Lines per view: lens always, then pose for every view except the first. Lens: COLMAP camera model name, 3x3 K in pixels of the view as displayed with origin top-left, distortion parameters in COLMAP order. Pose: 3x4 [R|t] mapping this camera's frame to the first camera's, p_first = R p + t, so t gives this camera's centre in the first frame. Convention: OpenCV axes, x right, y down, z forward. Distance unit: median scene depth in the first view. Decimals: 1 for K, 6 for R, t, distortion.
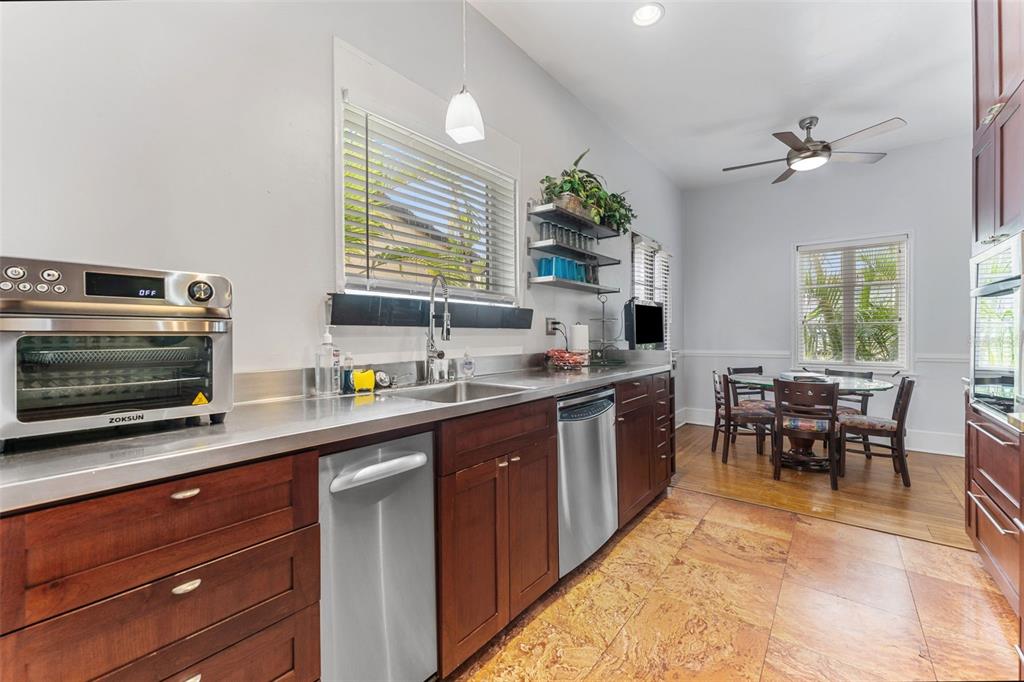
lens RADIAL K [[412.3, 0, 512.0], [0, 412.3, 341.0], [0, 0, 1]] dist [0.000529, 0.000186]
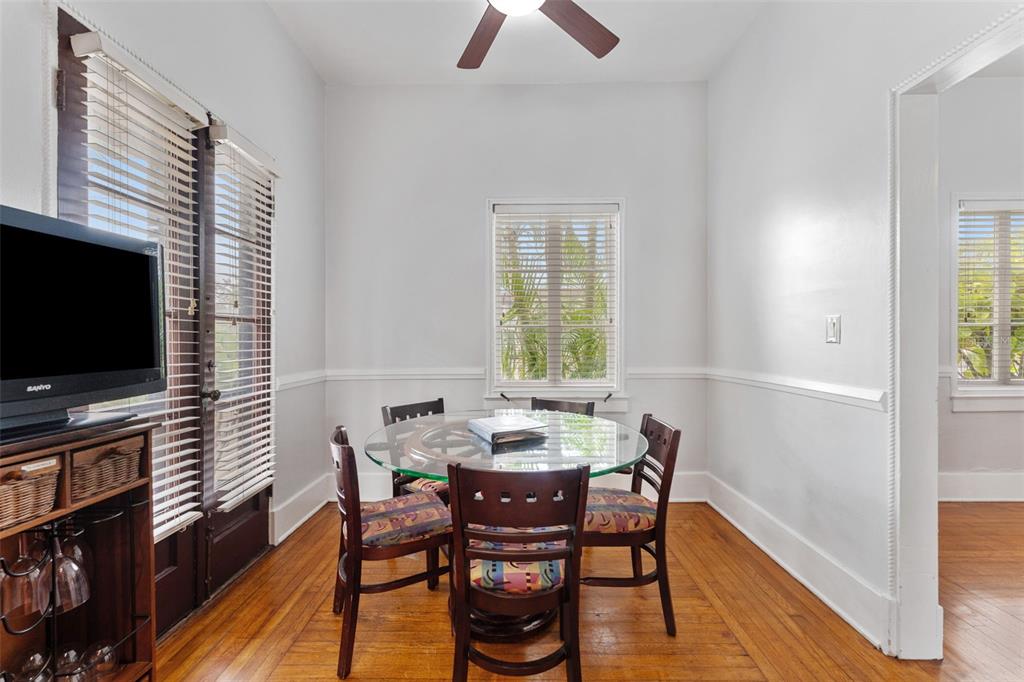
lens RADIAL K [[412.3, 0, 512.0], [0, 412.3, 341.0], [0, 0, 1]] dist [0.000529, 0.000186]
pose [[0.790414, -0.000198, 0.612573, 0.367190], [0.003650, 0.999984, -0.004386, -0.014762], [-0.612562, 0.005702, 0.790402, 0.544306]]
